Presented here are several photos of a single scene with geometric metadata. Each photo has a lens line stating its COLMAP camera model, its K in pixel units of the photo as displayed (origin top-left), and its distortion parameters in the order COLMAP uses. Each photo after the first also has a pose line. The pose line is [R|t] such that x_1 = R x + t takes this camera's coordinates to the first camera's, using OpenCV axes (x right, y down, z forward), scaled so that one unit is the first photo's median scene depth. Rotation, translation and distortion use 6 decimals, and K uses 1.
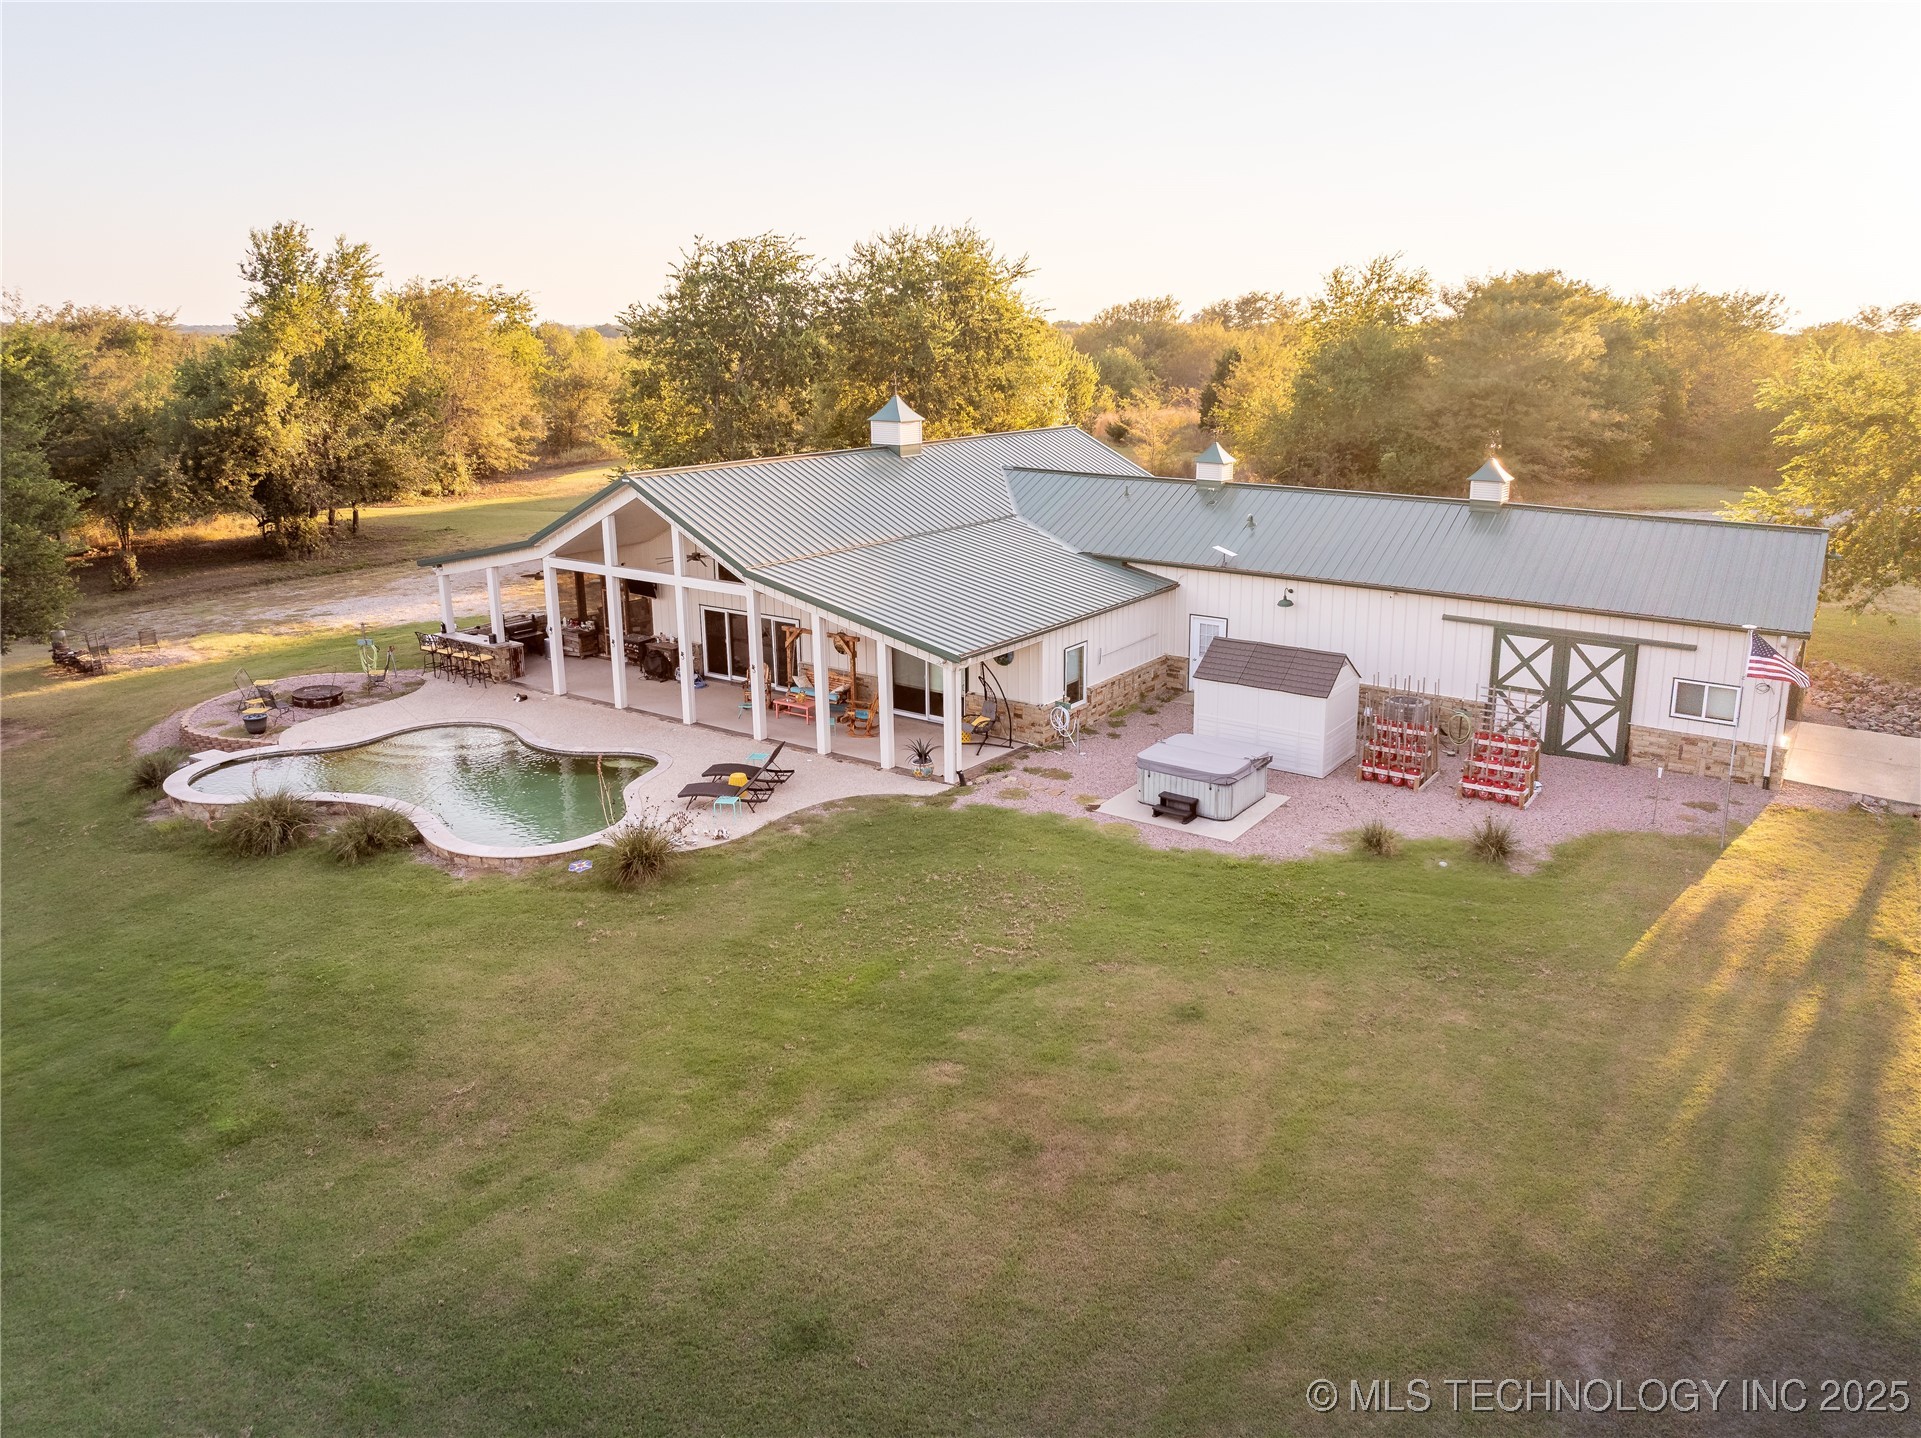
lens RADIAL K [[1382.2, 0, 963.4], [0, 1382.2, 652.5], [0, 0, 1]] dist [-0.037861, -0.003242]
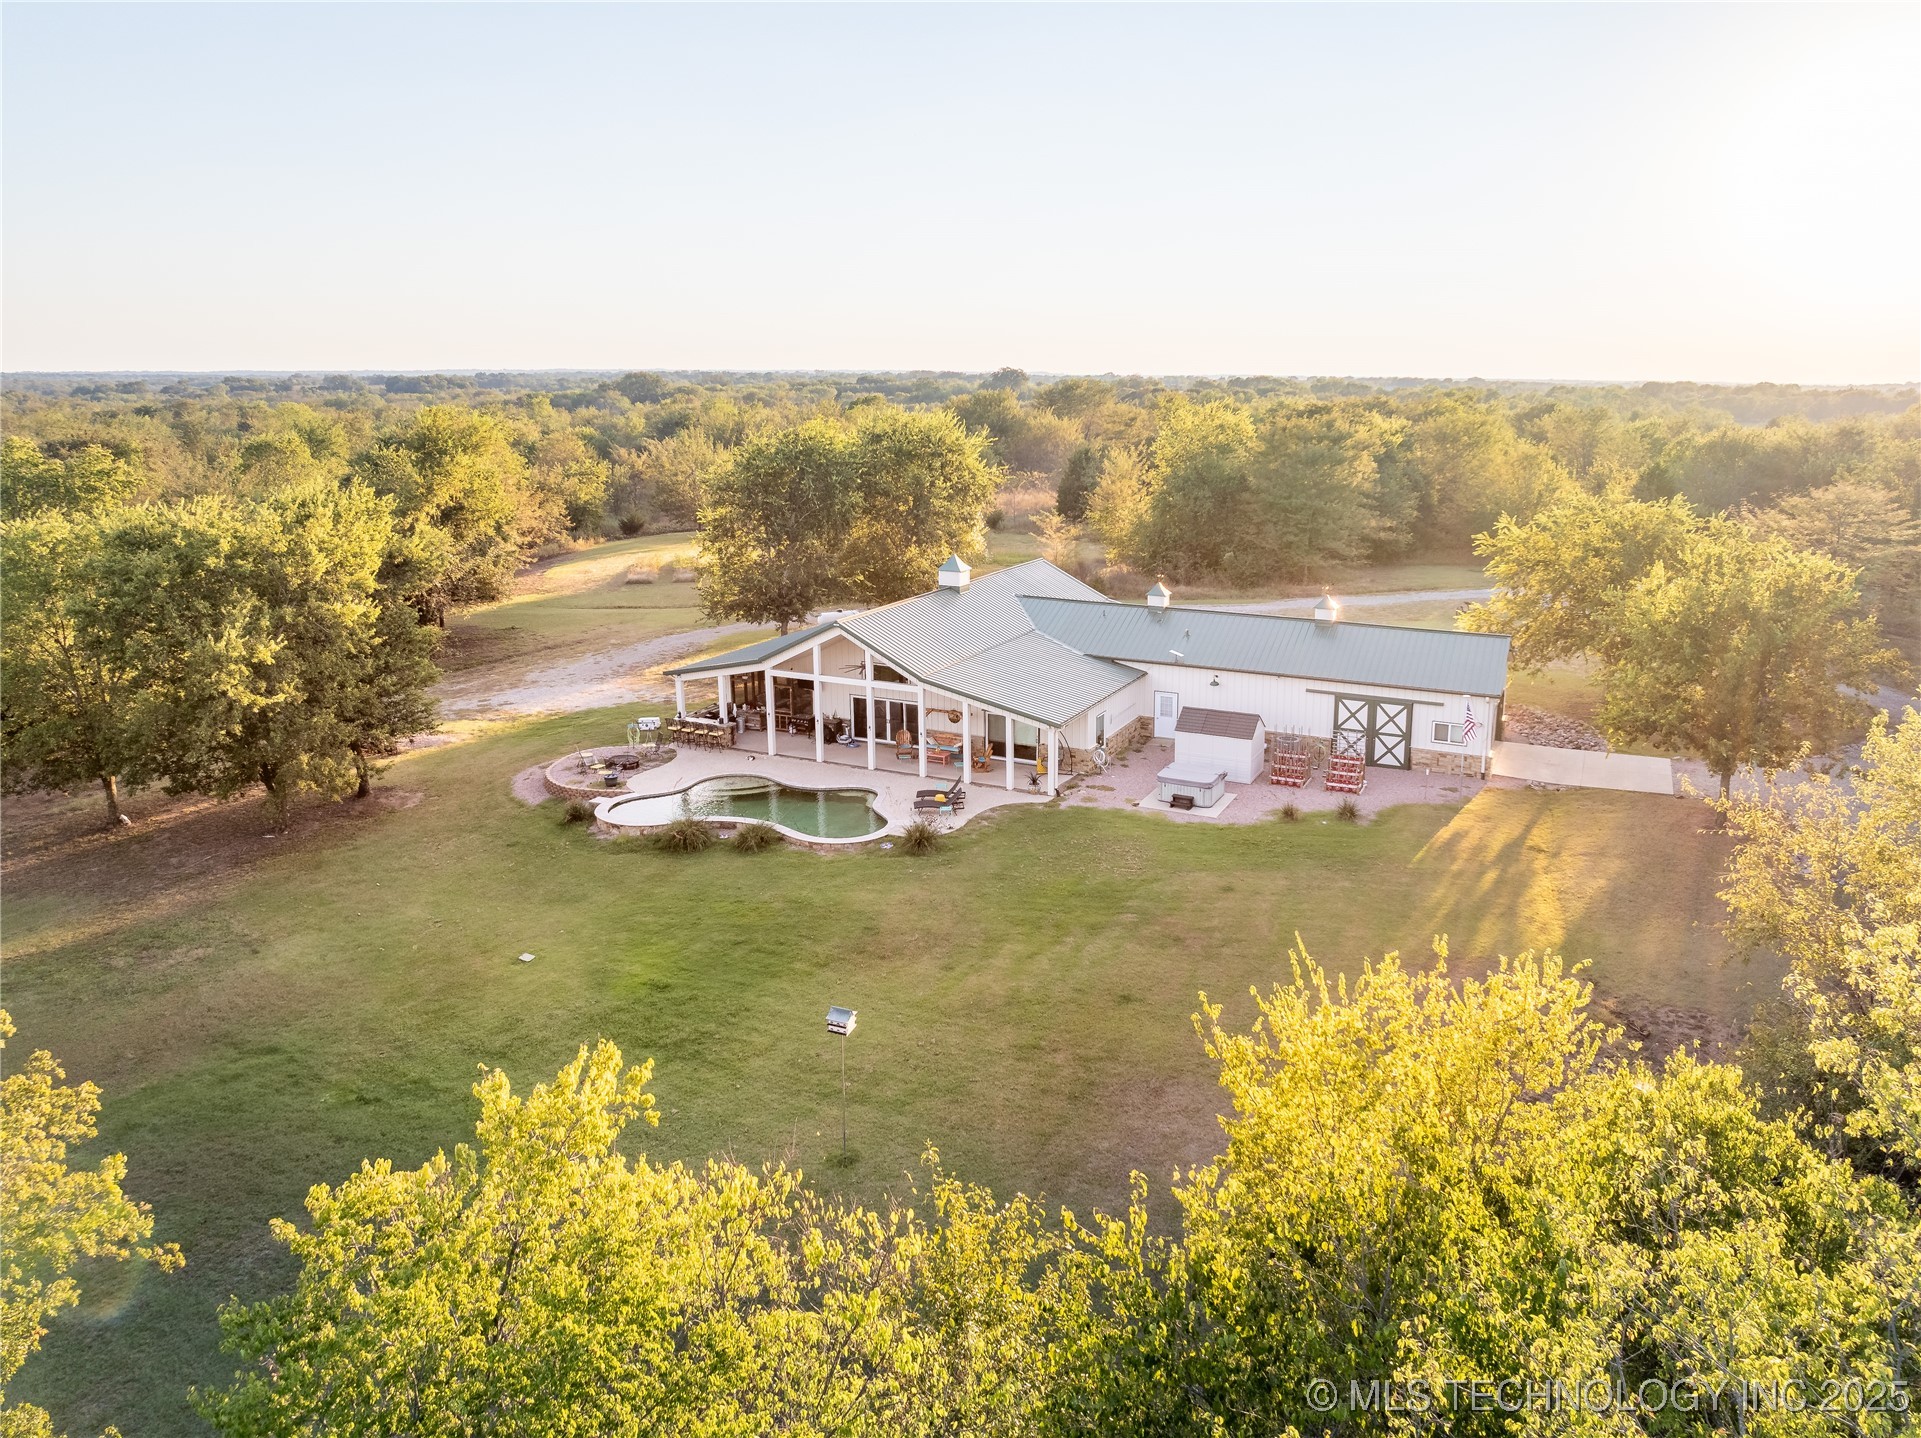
lens RADIAL K [[1382.2, 0, 963.4], [0, 1382.2, 652.5], [0, 0, 1]] dist [-0.037861, -0.003242]
pose [[0.988727, -0.028863, 0.146918, -0.378460], [0.033362, 0.999044, -0.028252, -0.043150], [-0.145962, 0.032835, 0.988745, -0.750713]]
